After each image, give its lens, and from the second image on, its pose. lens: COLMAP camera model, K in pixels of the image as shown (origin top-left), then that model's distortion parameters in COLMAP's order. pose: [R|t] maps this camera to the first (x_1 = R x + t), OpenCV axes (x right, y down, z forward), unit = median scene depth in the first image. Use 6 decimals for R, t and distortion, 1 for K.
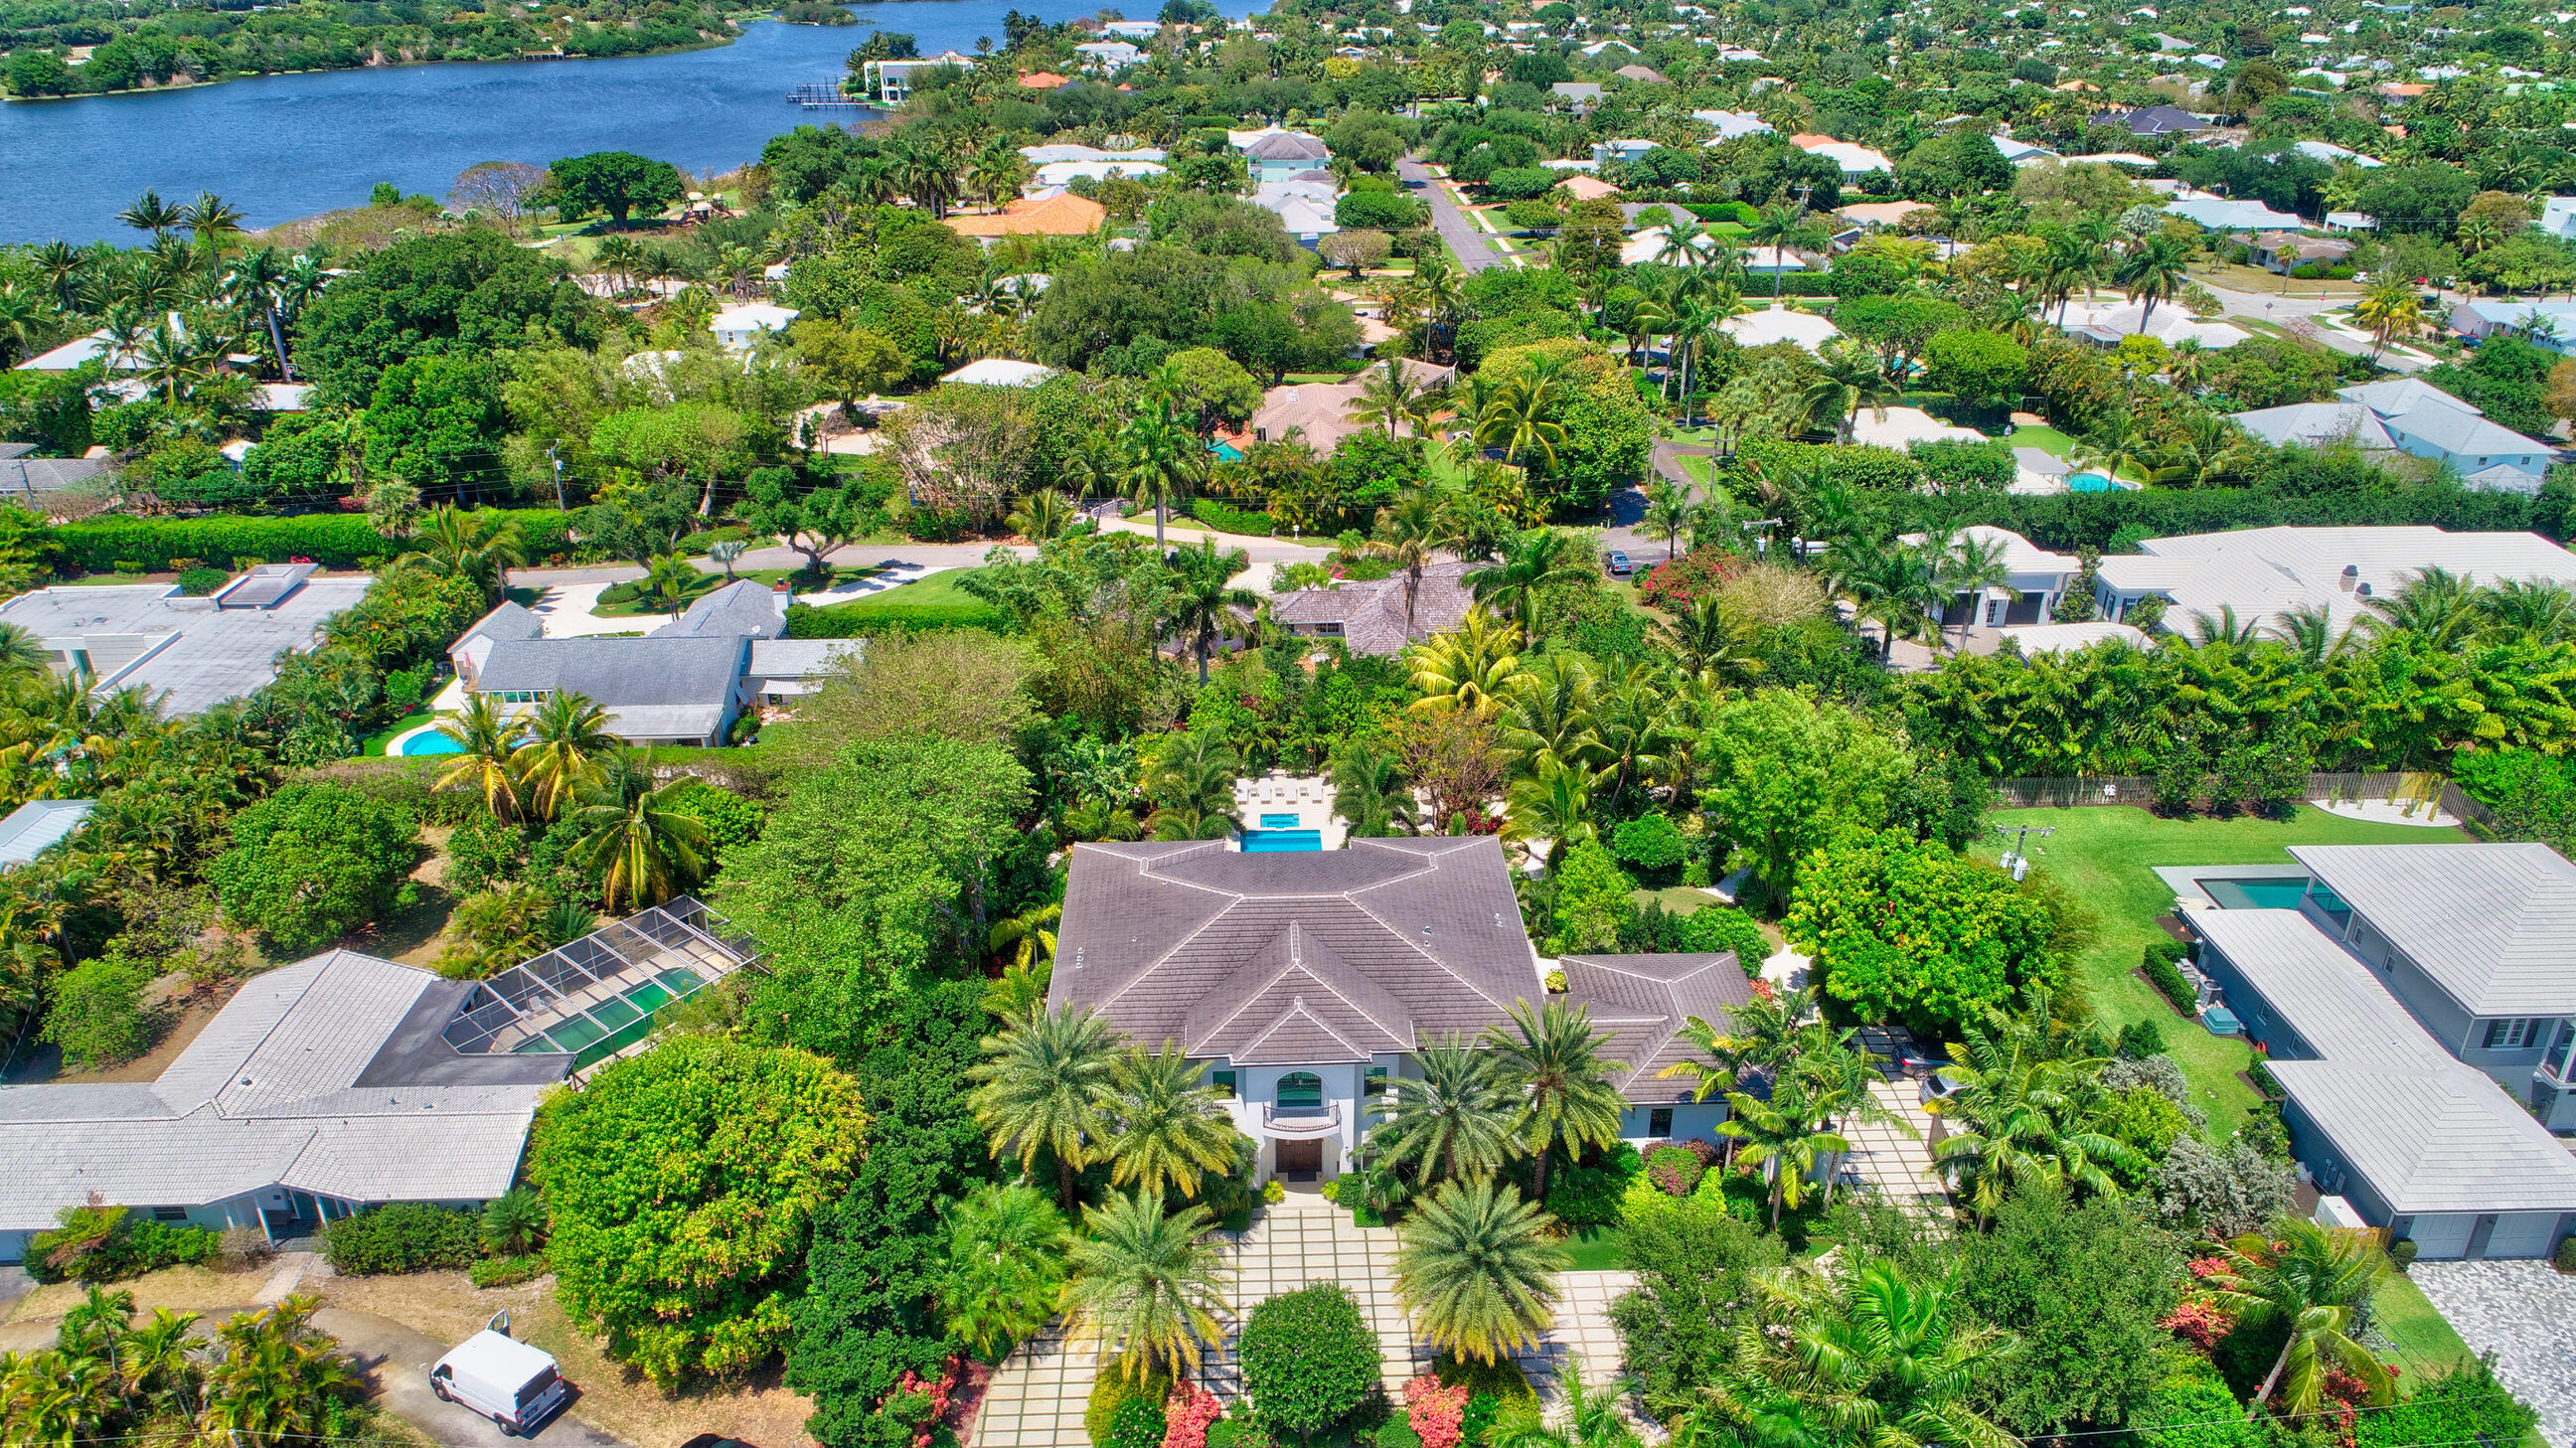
lens RADIAL K [[1743.7, 0, 1288.1], [0, 1743.7, 723.3], [0, 0, 1]] dist [0.002126, 0.002476]
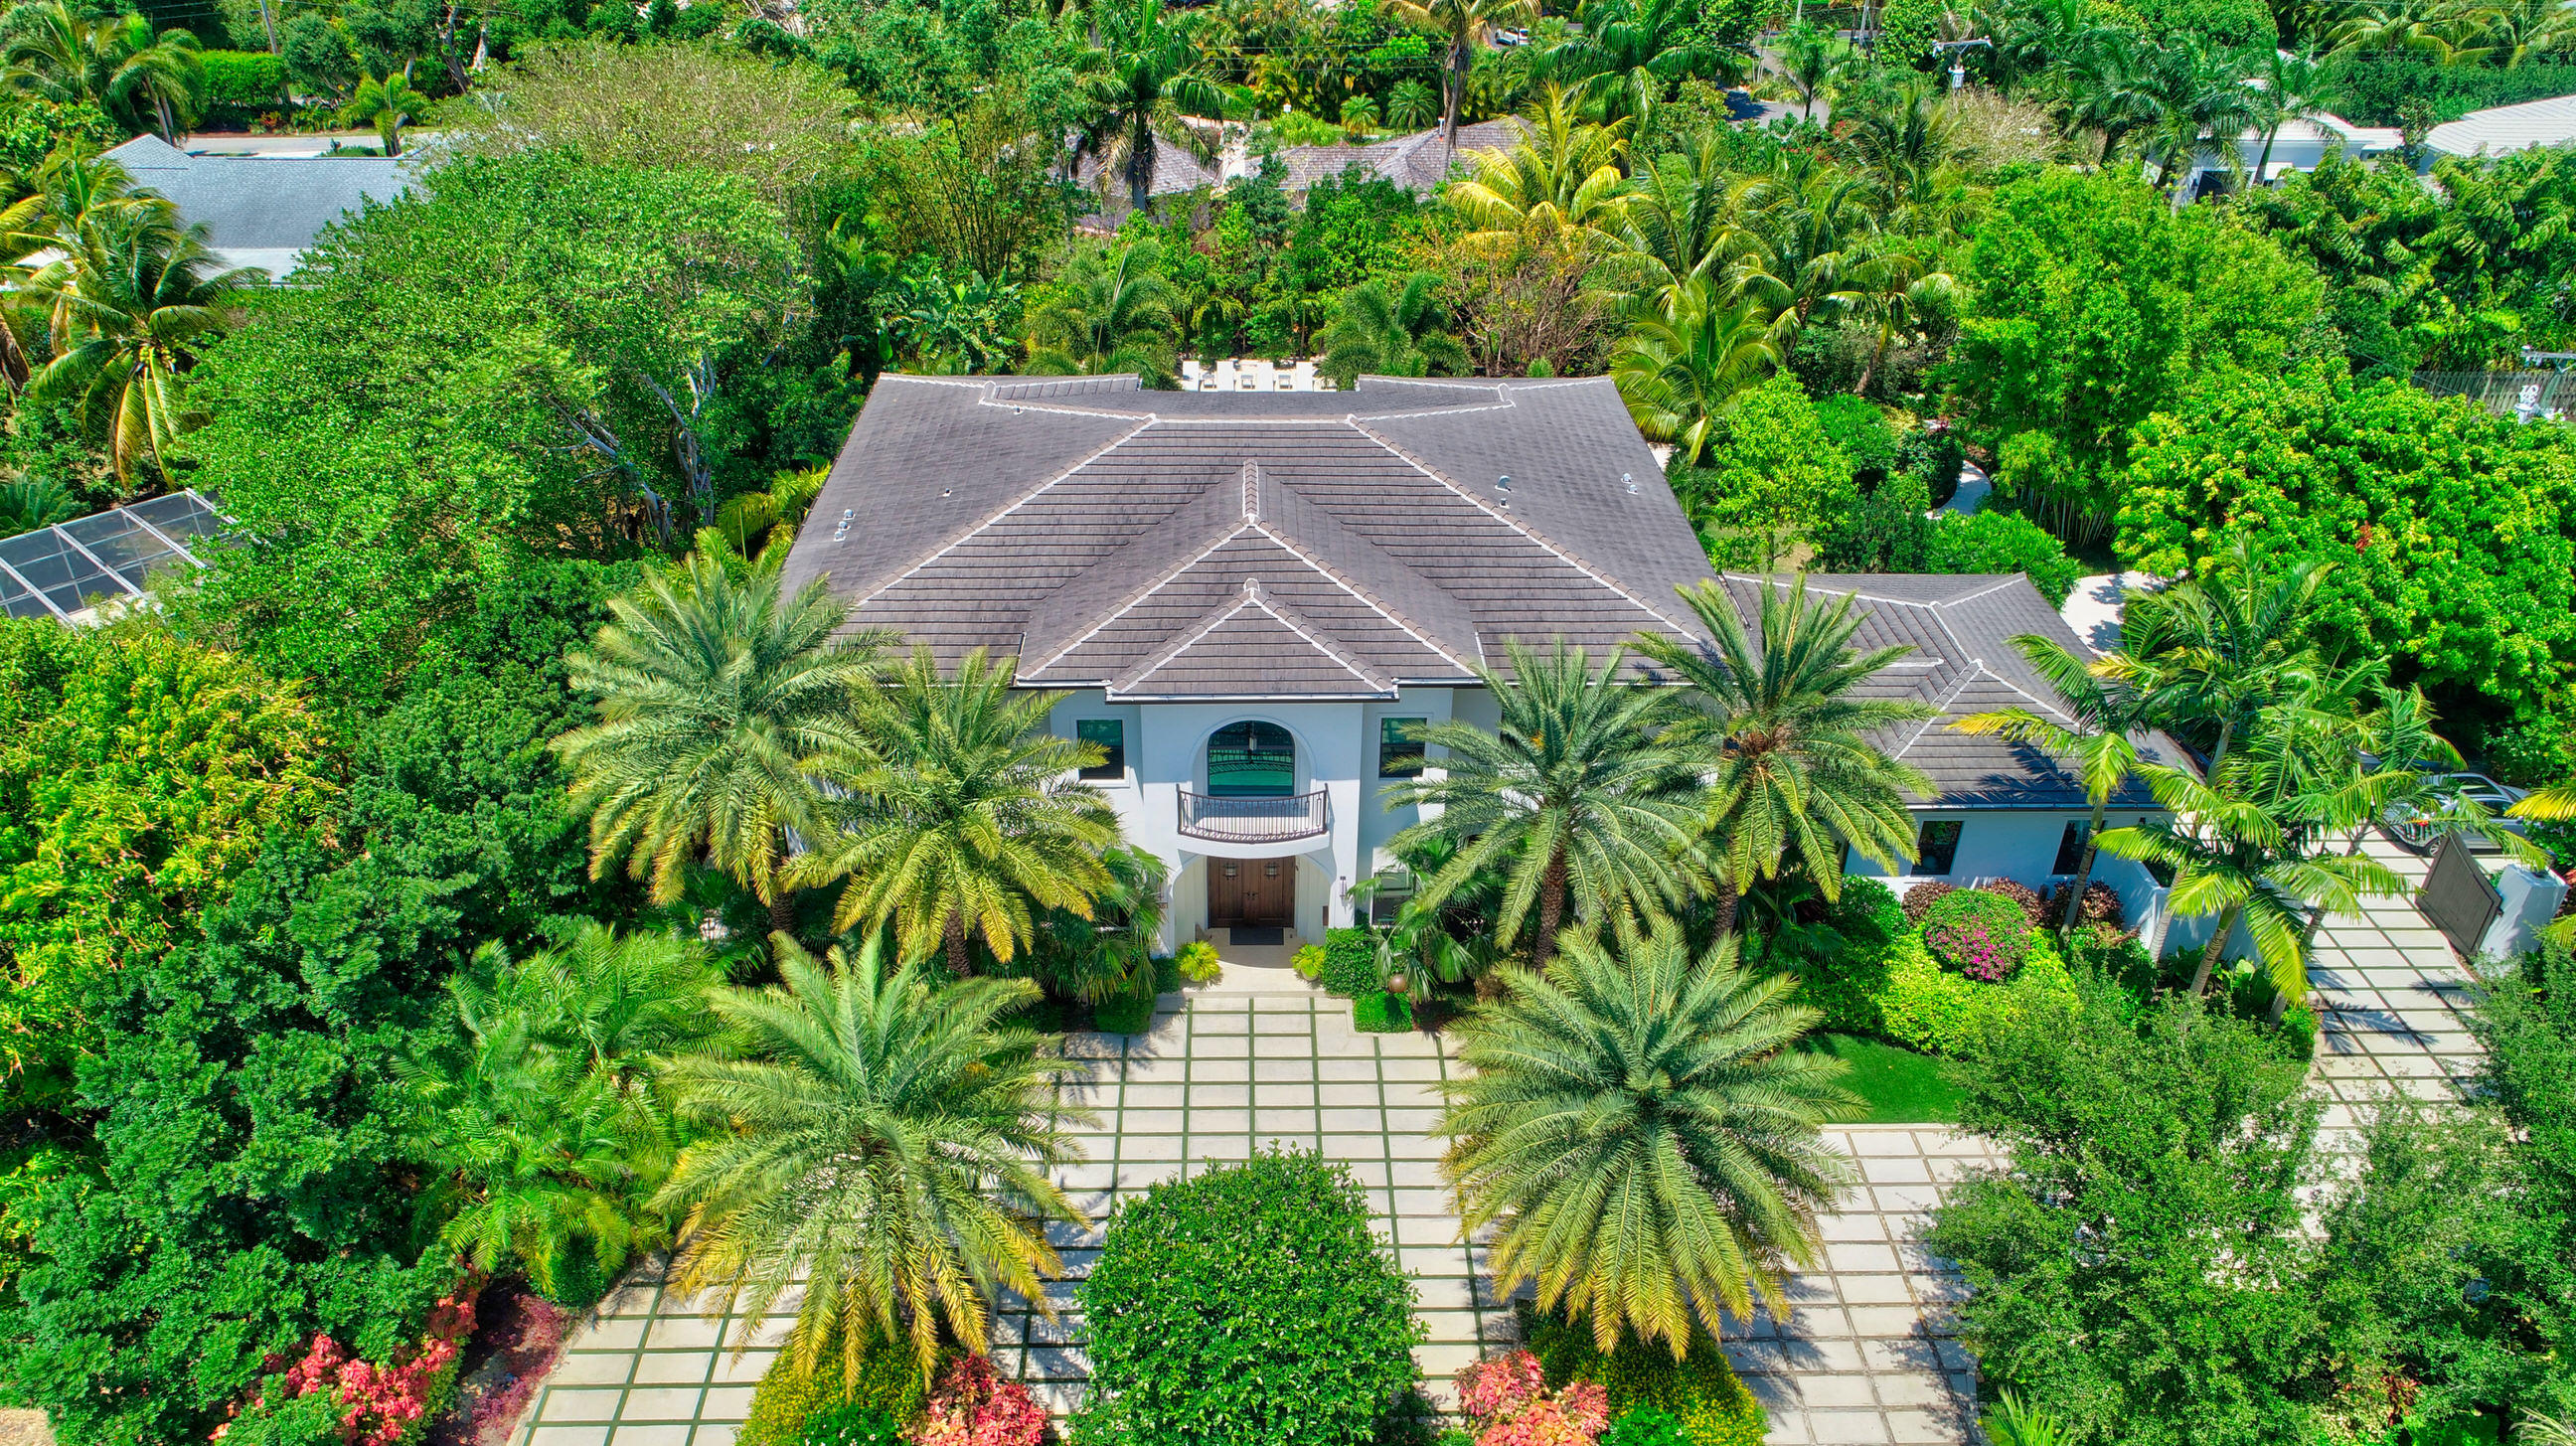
lens RADIAL K [[1743.7, 0, 1288.9], [0, 1743.7, 718.4], [0, 0, 1]] dist [0.002126, 0.002476]
pose [[0.999852, 0.016885, 0.003221, 0.010965], [-0.017125, 0.994646, 0.101912, 0.103763], [-0.001483, -0.101952, 0.994788, 0.355986]]
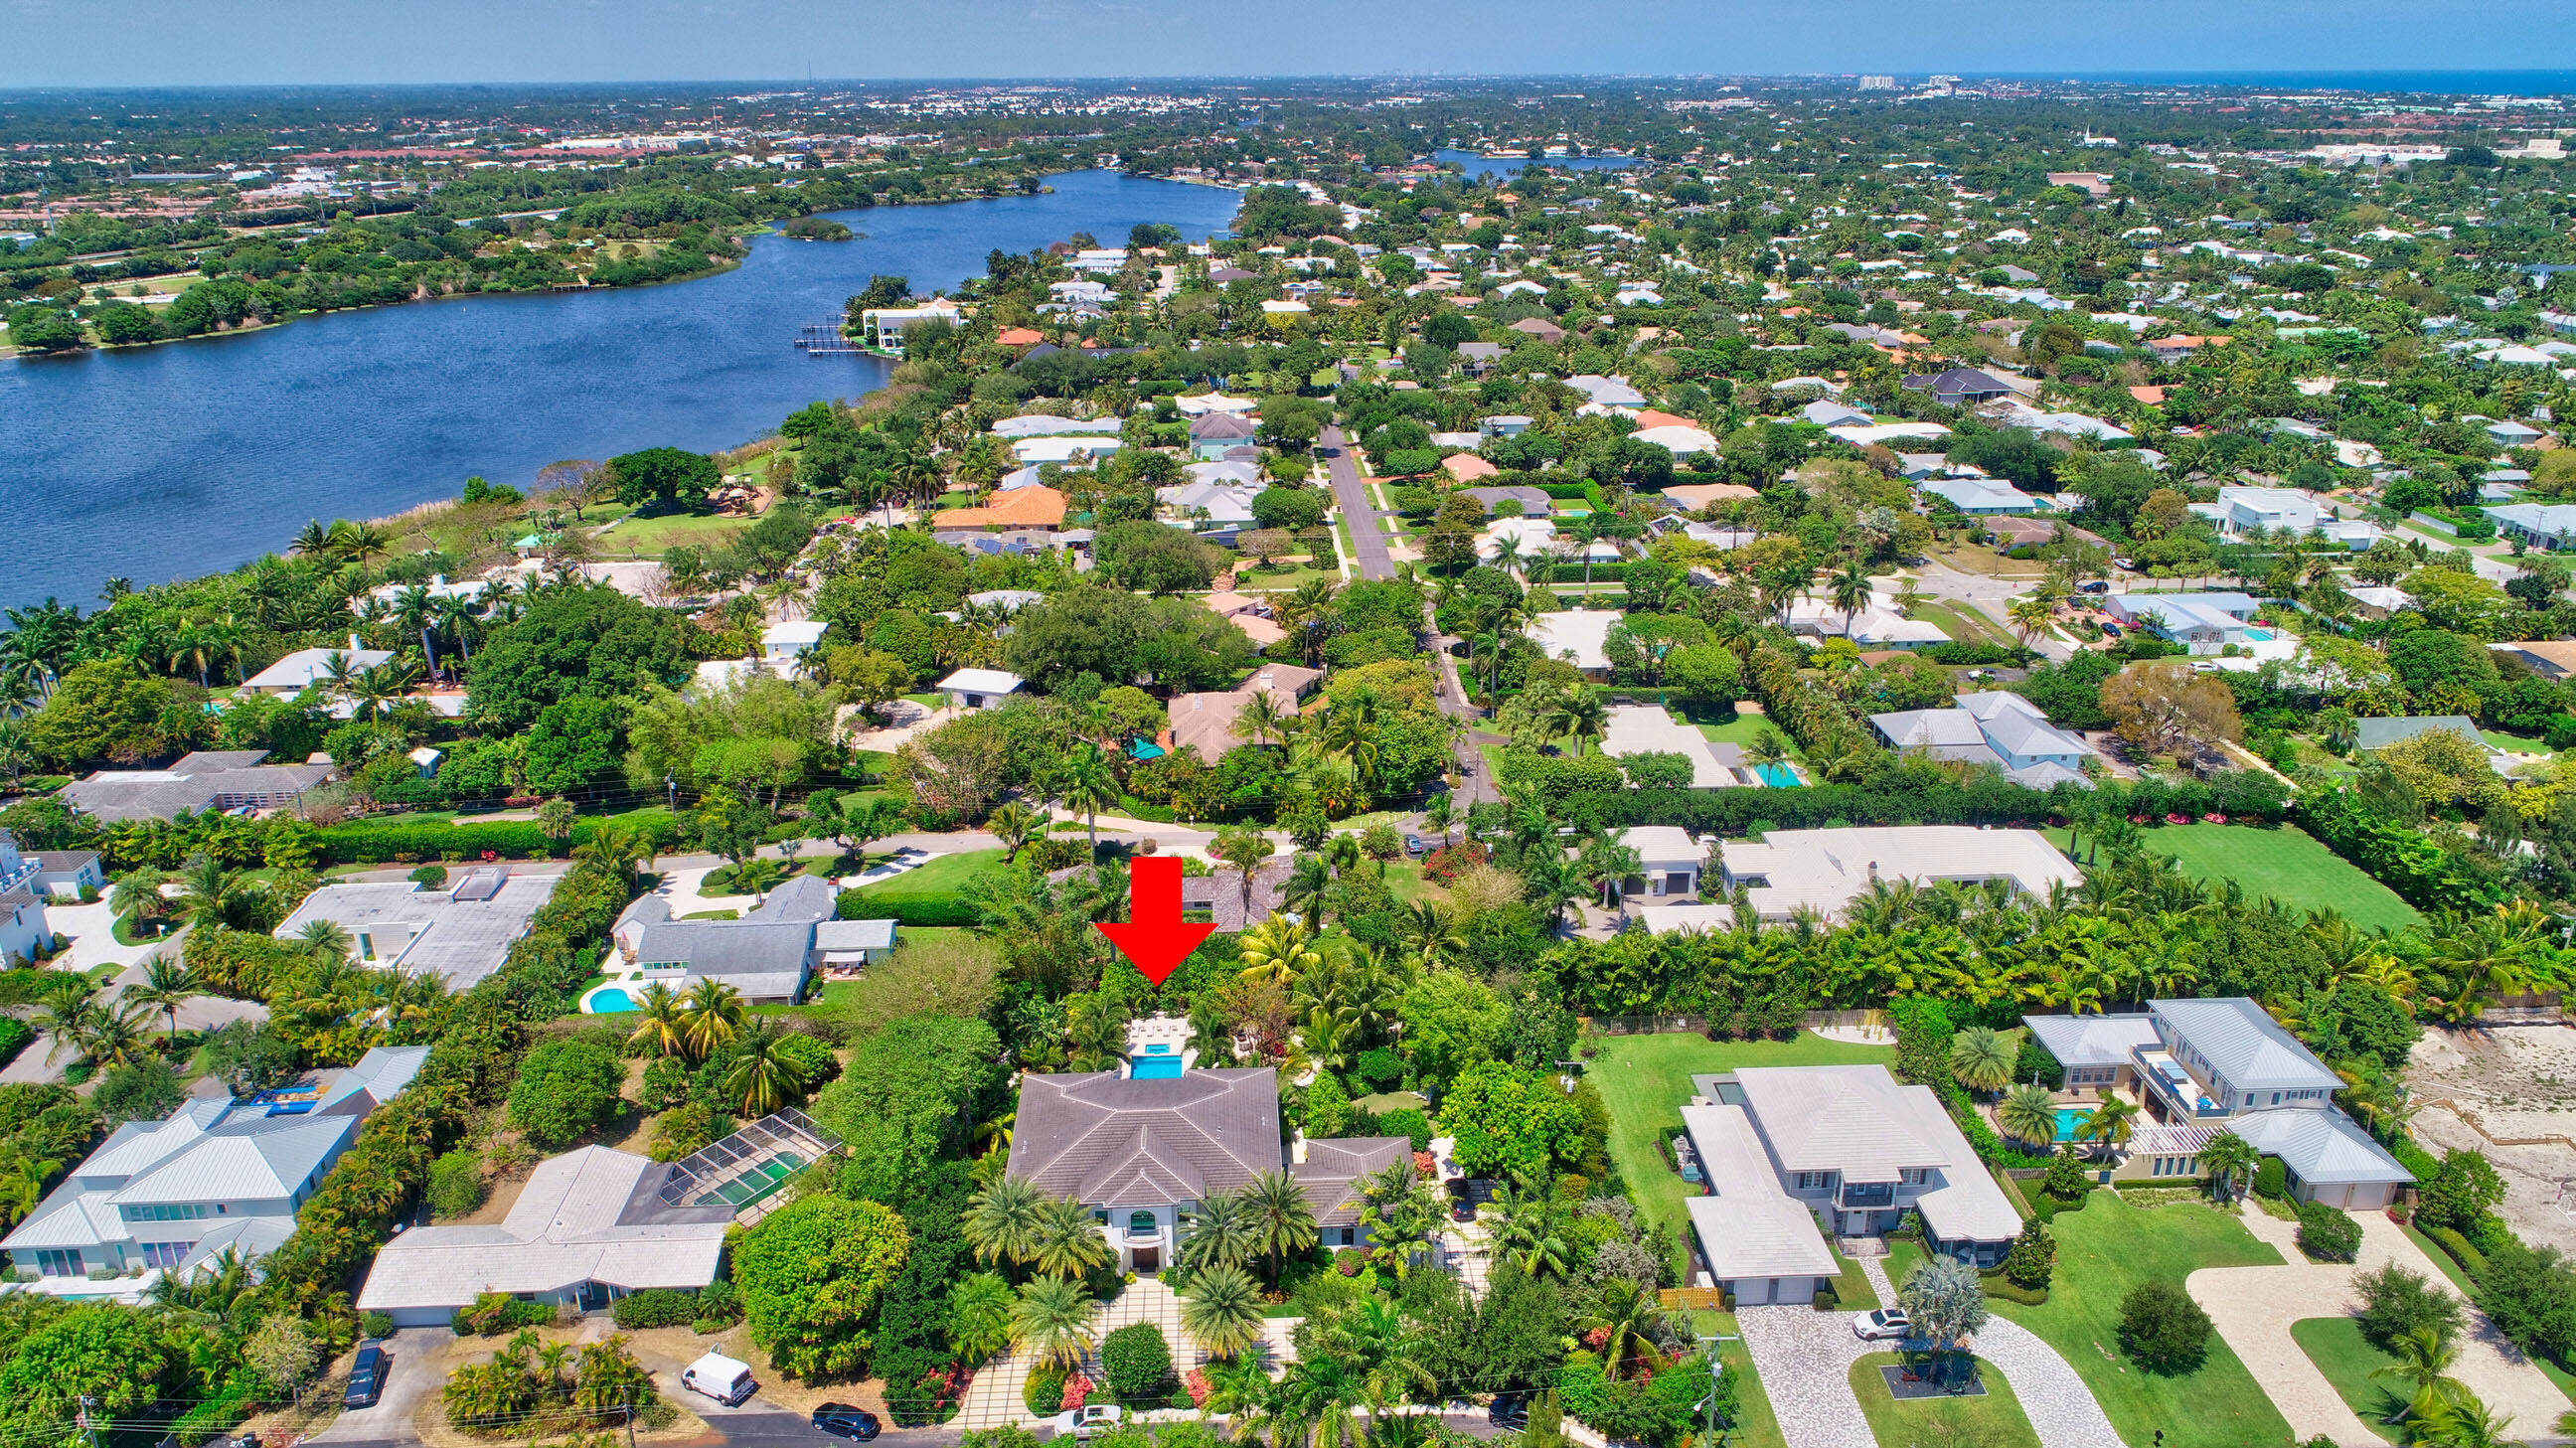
lens RADIAL K [[1743.7, 0, 1291.2], [0, 1743.7, 738.0], [0, 0, 1]] dist [0.002126, 0.002476]
pose [[0.999884, -0.009813, 0.011642, 0.104060], [0.010551, 0.997822, -0.065117, -0.124867], [-0.010978, 0.065232, 0.997810, -0.617144]]
